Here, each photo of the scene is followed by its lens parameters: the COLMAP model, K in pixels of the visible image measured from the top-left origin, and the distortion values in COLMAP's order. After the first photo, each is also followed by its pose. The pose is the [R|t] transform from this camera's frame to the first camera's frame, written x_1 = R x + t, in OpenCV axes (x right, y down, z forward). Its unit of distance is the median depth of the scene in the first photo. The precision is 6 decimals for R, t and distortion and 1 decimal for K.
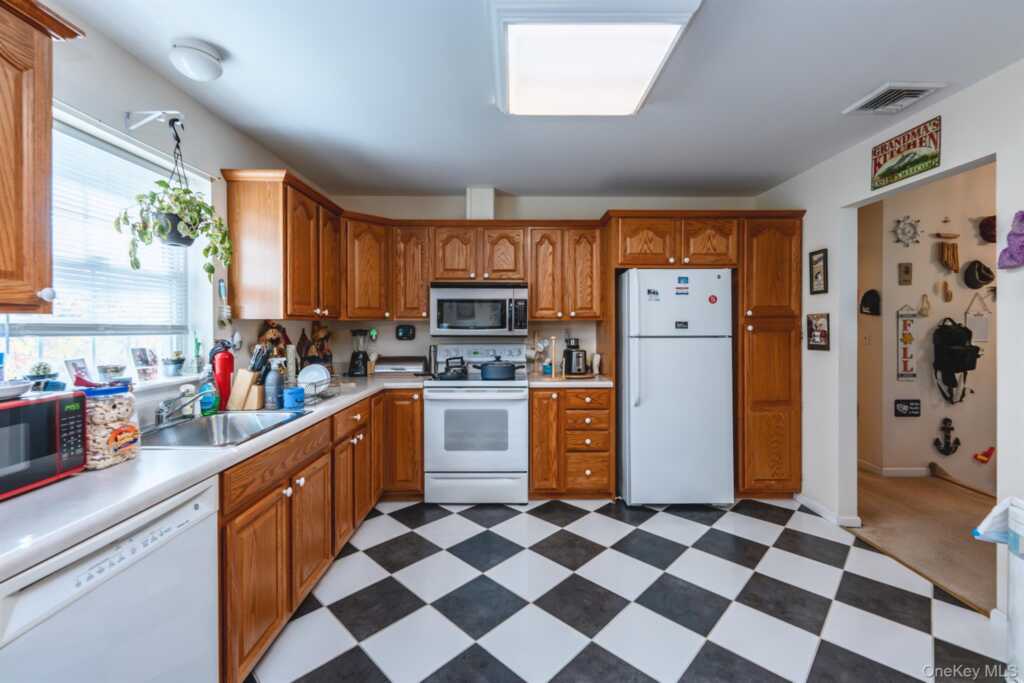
lens RADIAL K [[422.8, 0, 518.1], [0, 422.8, 326.7], [0, 0, 1]] dist [0.002872, 0.000146]
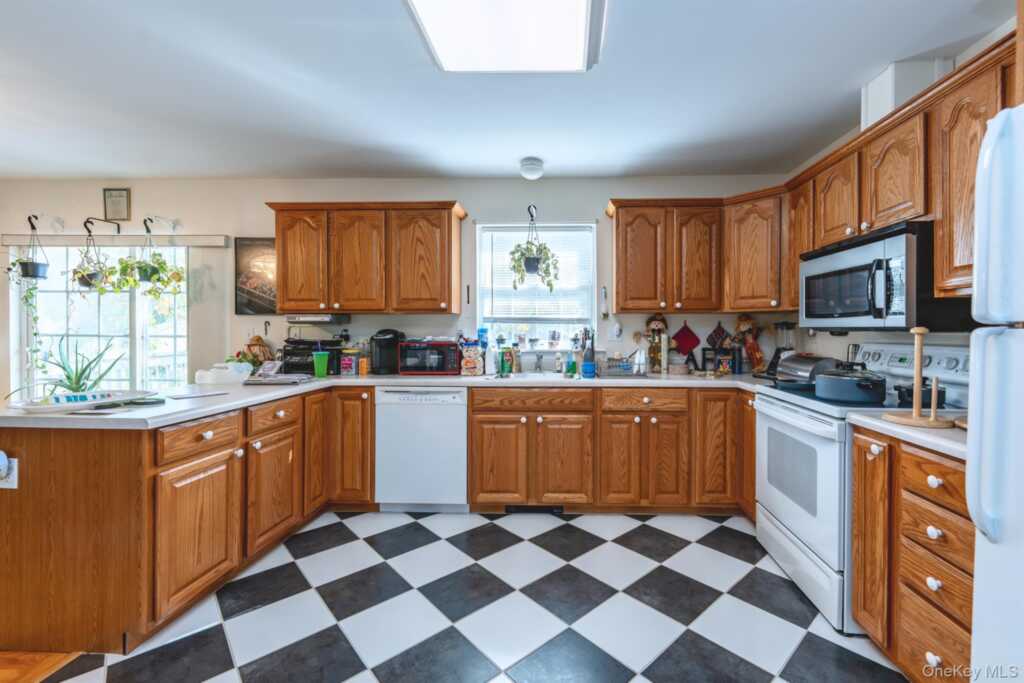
lens RADIAL K [[427.3, 0, 552.2], [0, 427.3, 334.2], [0, 0, 1]] dist [0.003072, -0.000060]
pose [[-0.032941, 0.010760, -0.999399, 0.591729], [-0.005552, 0.999925, 0.010949, 0.027969], [0.999442, 0.005910, -0.032878, 0.647876]]
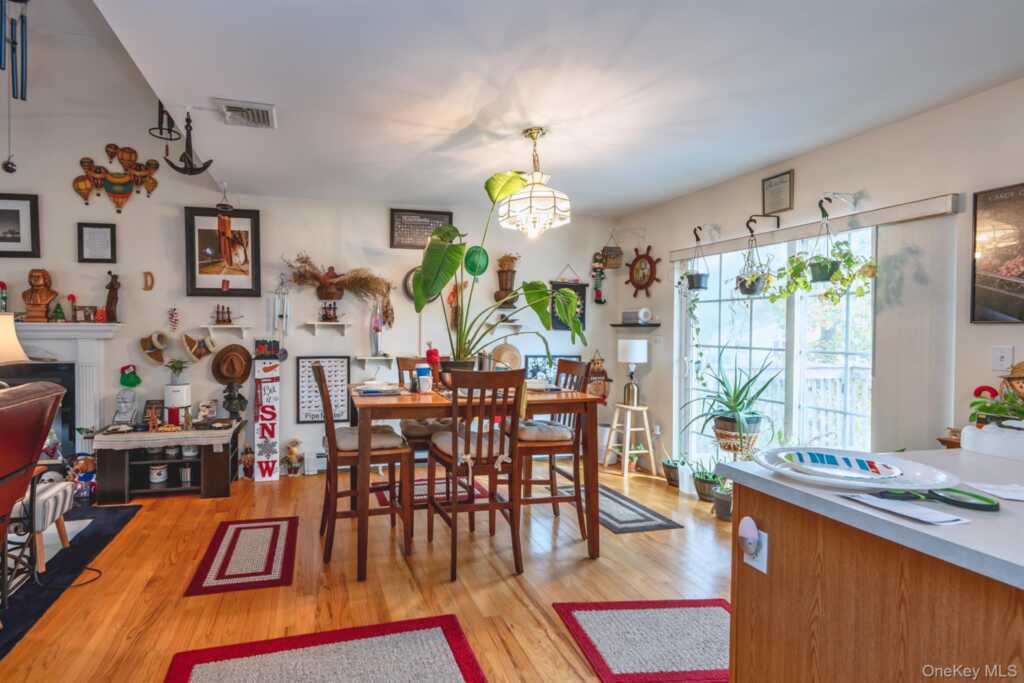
lens RADIAL K [[464.6, 0, 408.2], [0, 464.6, 336.2], [0, 0, 1]] dist [0.002040, 0.000115]
pose [[-0.982060, 0.000883, -0.188564, 0.490929], [-0.003108, 0.999777, 0.020871, 0.000937], [0.188541, 0.021083, -0.981839, 0.324507]]
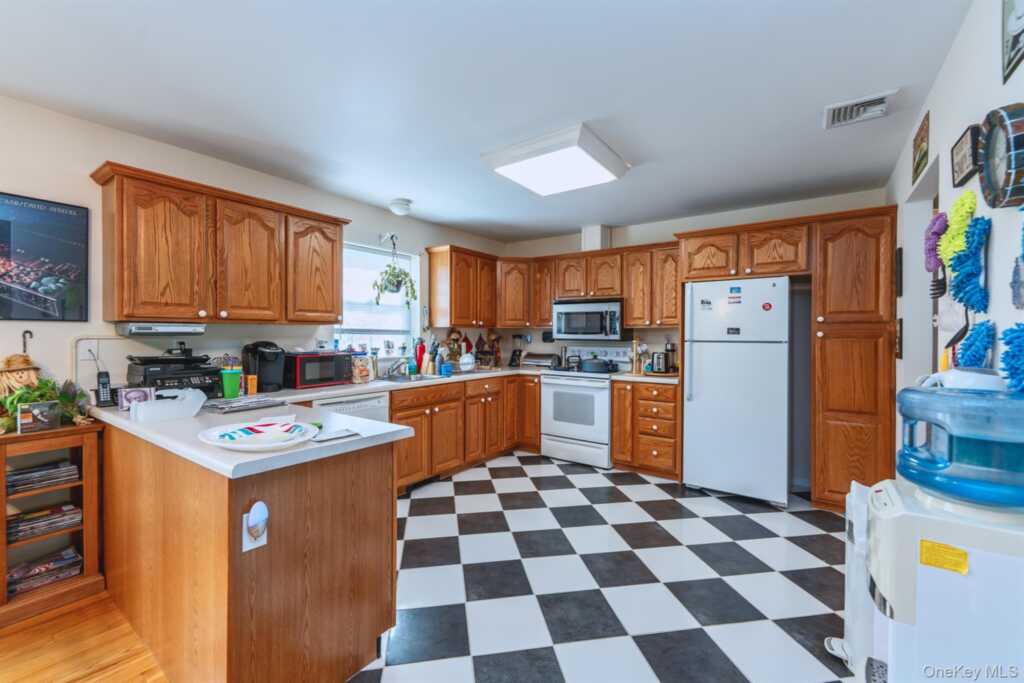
lens RADIAL K [[425.1, 0, 505.9], [0, 425.1, 337.9], [0, 0, 1]] dist [-0.002053, -0.000157]
pose [[0.800775, 0.010411, -0.598875, 0.548741], [-0.008754, 0.999946, 0.005678, 0.012233], [0.598902, 0.000696, 0.800822, -0.230595]]
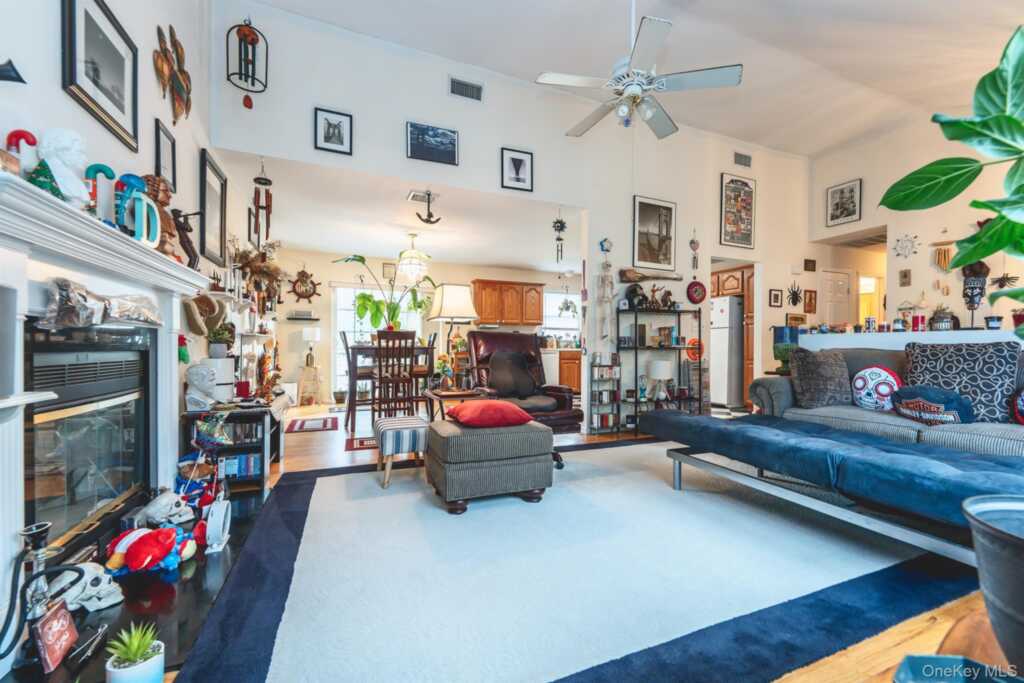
lens RADIAL K [[419.6, 0, 543.9], [0, 419.6, 347.4], [0, 0, 1]] dist [0.006145, -0.000029]
pose [[0.409469, 0.006747, -0.912299, 2.017561], [-0.009219, 0.999952, 0.003257, 0.121730], [0.912277, 0.007077, 0.409512, -0.710382]]
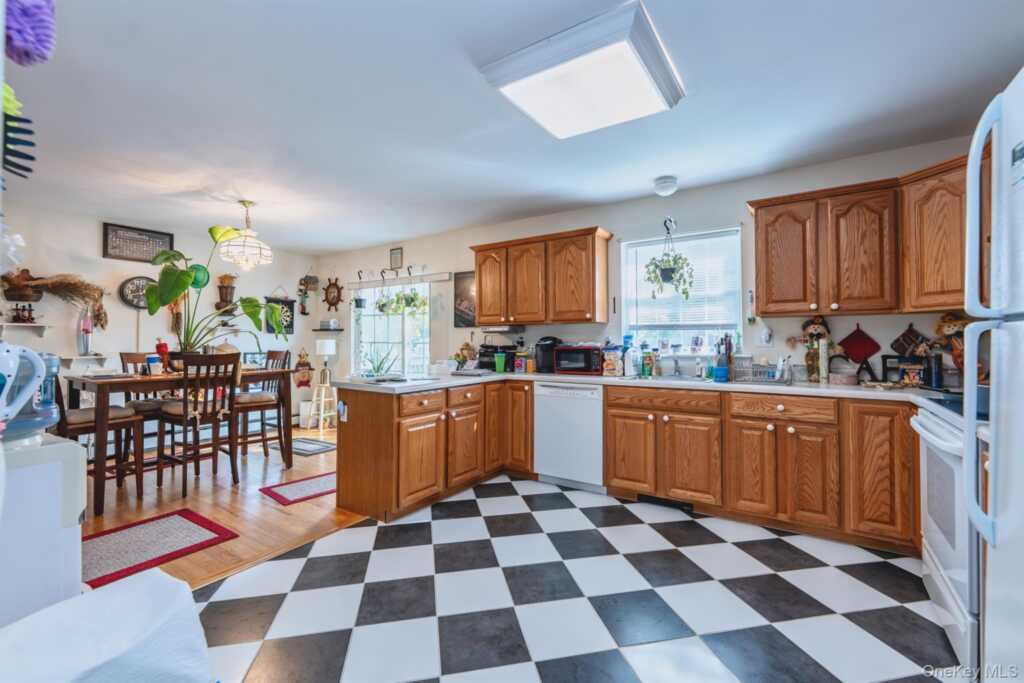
lens RADIAL K [[435.0, 0, 513.0], [0, 435.0, 333.9], [0, 0, 1]] dist [0.000603, 0.000288]
pose [[-0.558012, -0.008109, -0.829793, 0.712402], [0.001931, 0.999937, -0.011070, 0.036076], [0.829830, -0.007780, -0.557961, 0.858233]]
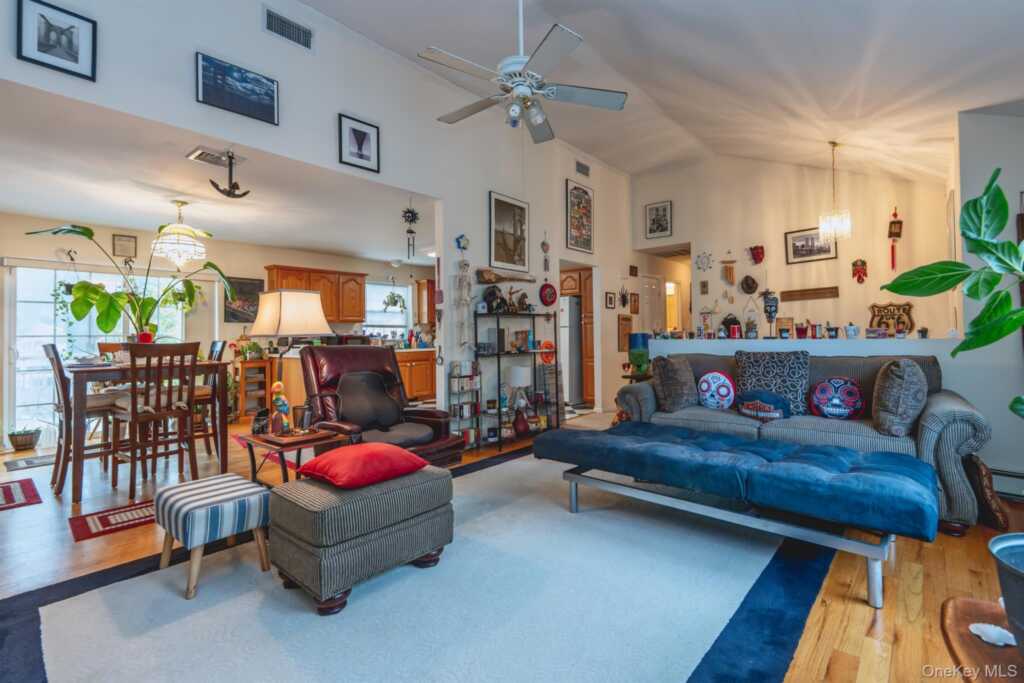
lens RADIAL K [[442.5, 0, 557.1], [0, 442.5, 325.9], [0, 0, 1]] dist [0.003608, -0.000633]
pose [[0.774736, -0.018499, -0.632014, 1.875115], [0.007979, 0.999778, -0.019482, 0.060770], [0.632234, 0.010051, 0.774712, -0.810615]]
